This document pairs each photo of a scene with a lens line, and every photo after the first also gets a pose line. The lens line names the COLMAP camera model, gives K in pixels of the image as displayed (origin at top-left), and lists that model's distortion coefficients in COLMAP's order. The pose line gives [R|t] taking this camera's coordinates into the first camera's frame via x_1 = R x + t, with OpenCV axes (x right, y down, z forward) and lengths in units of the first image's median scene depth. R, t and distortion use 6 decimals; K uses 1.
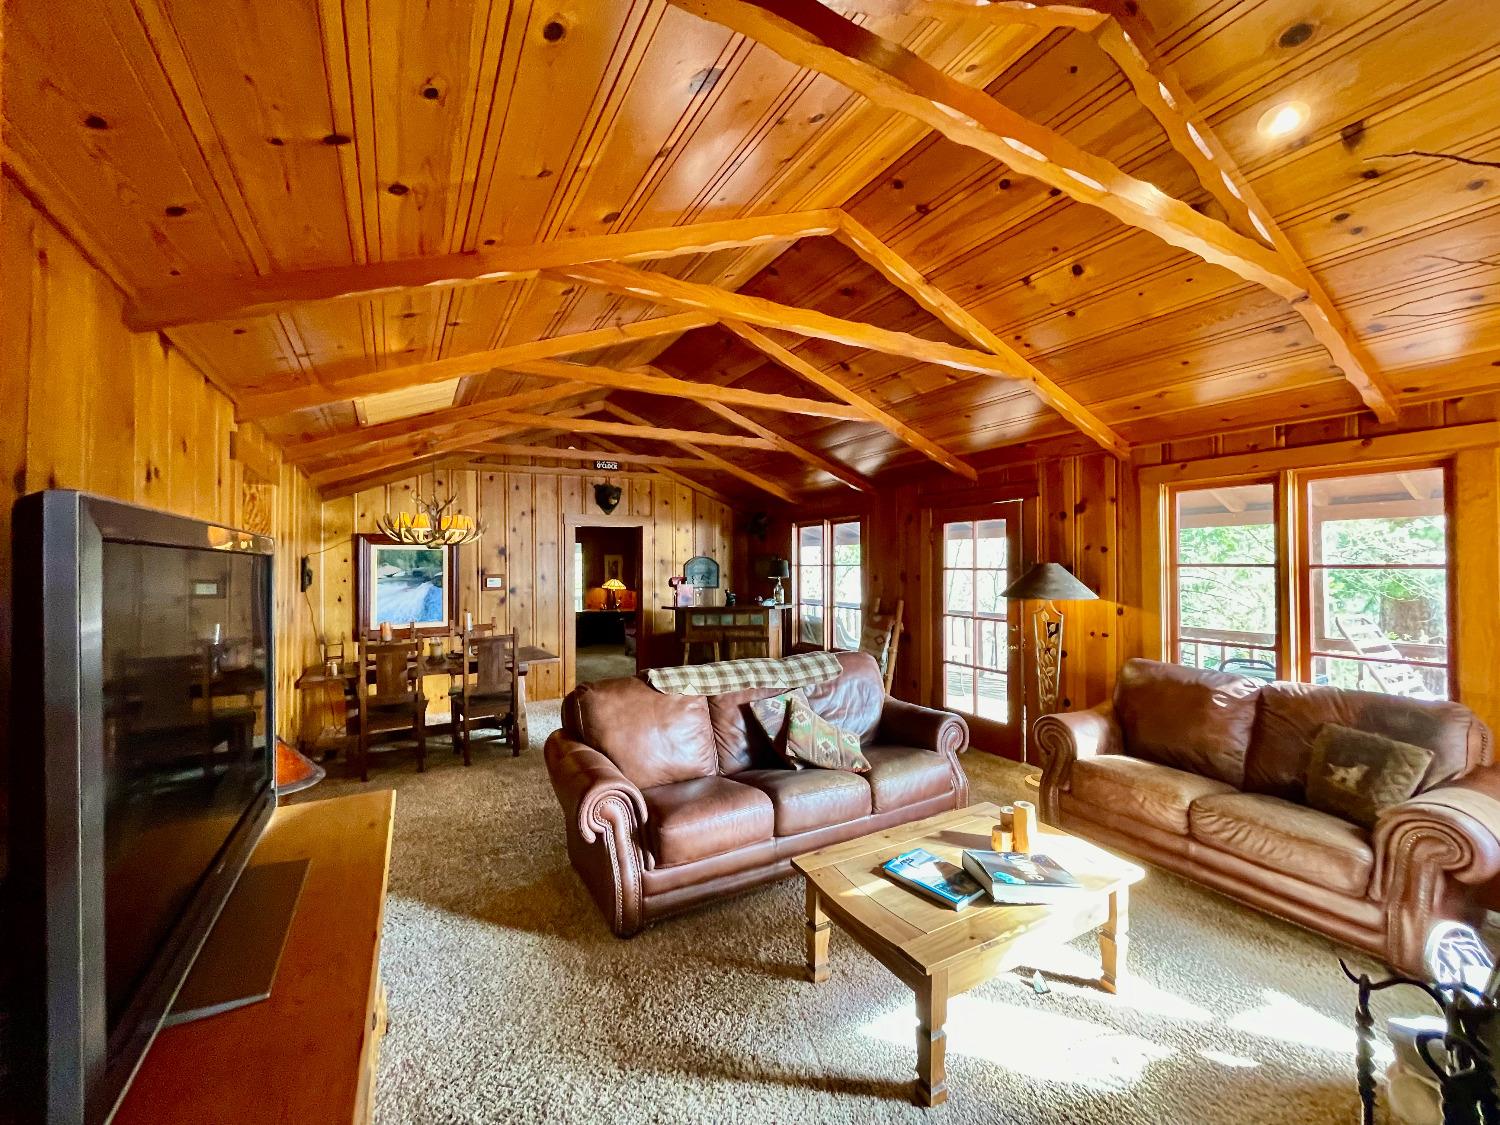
lens RADIAL K [[600.5, 0, 743.5], [0, 600.5, 563.1], [0, 0, 1]] dist [0.004039, 0.000204]
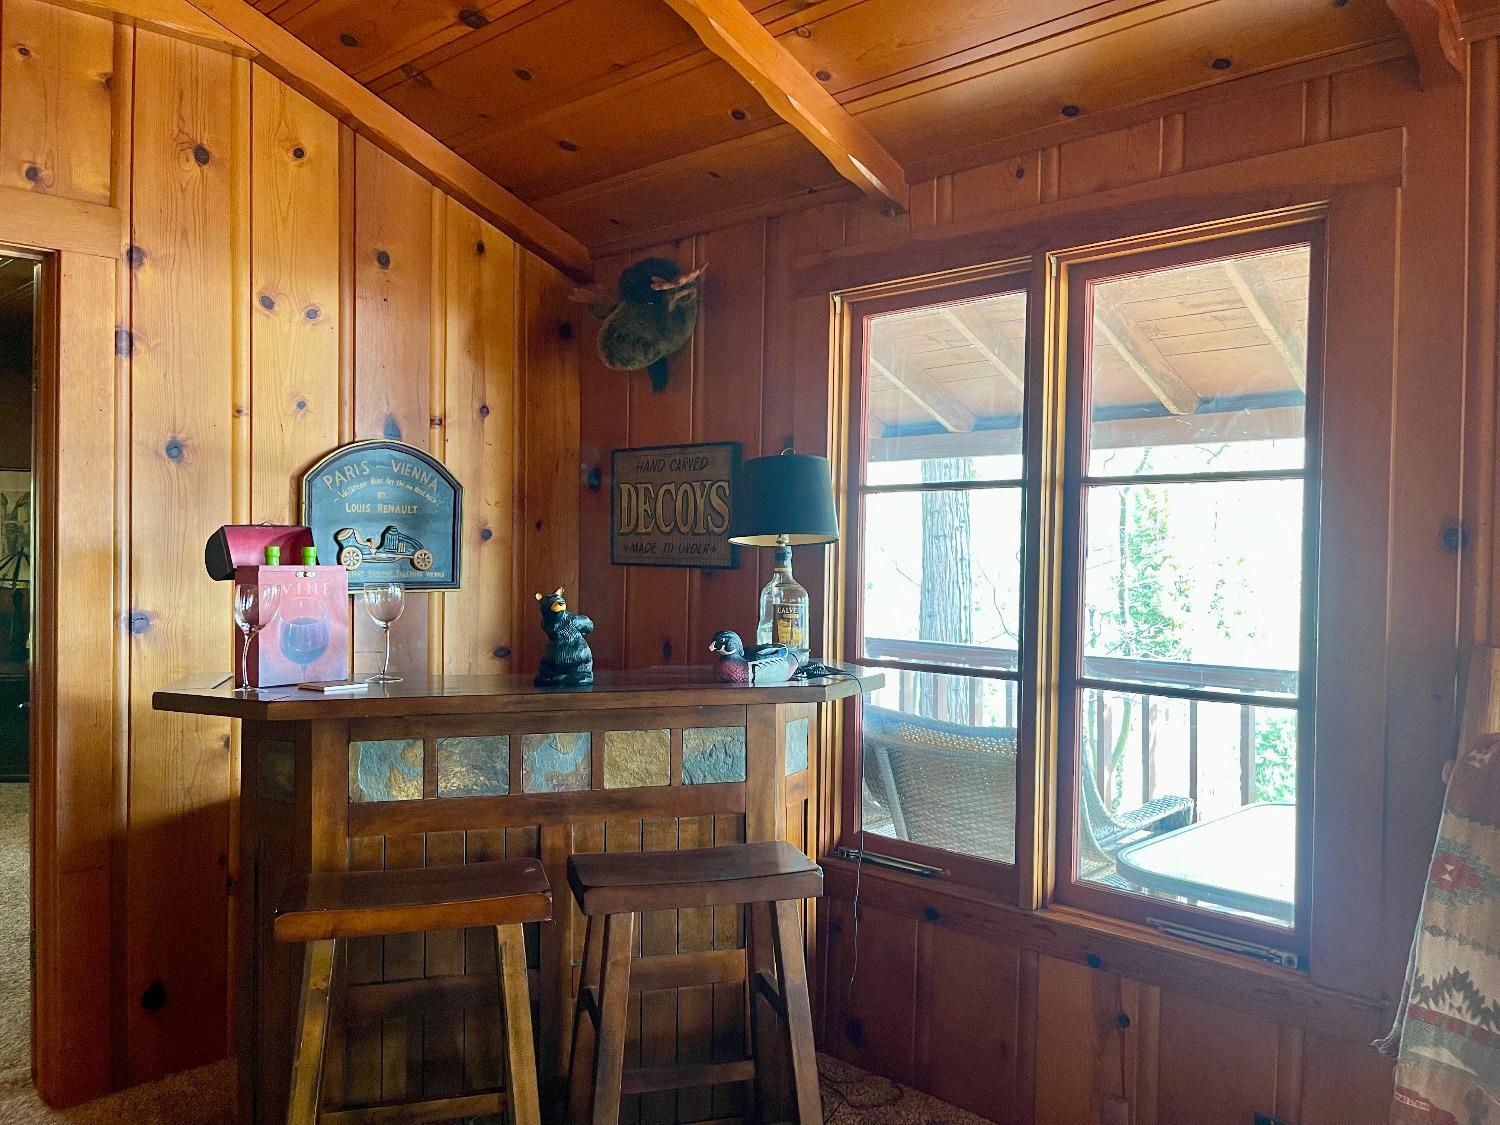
lens RADIAL K [[1125.6, 0, 748.4], [0, 1125.6, 557.9], [0, 0, 1]] dist [0.000542, -0.001300]
pose [[0.952955, 0.019329, 0.302496, -0.069199], [-0.020967, 0.999778, 0.002166, 0.028470], [-0.302387, -0.008407, 0.953148, 0.607651]]
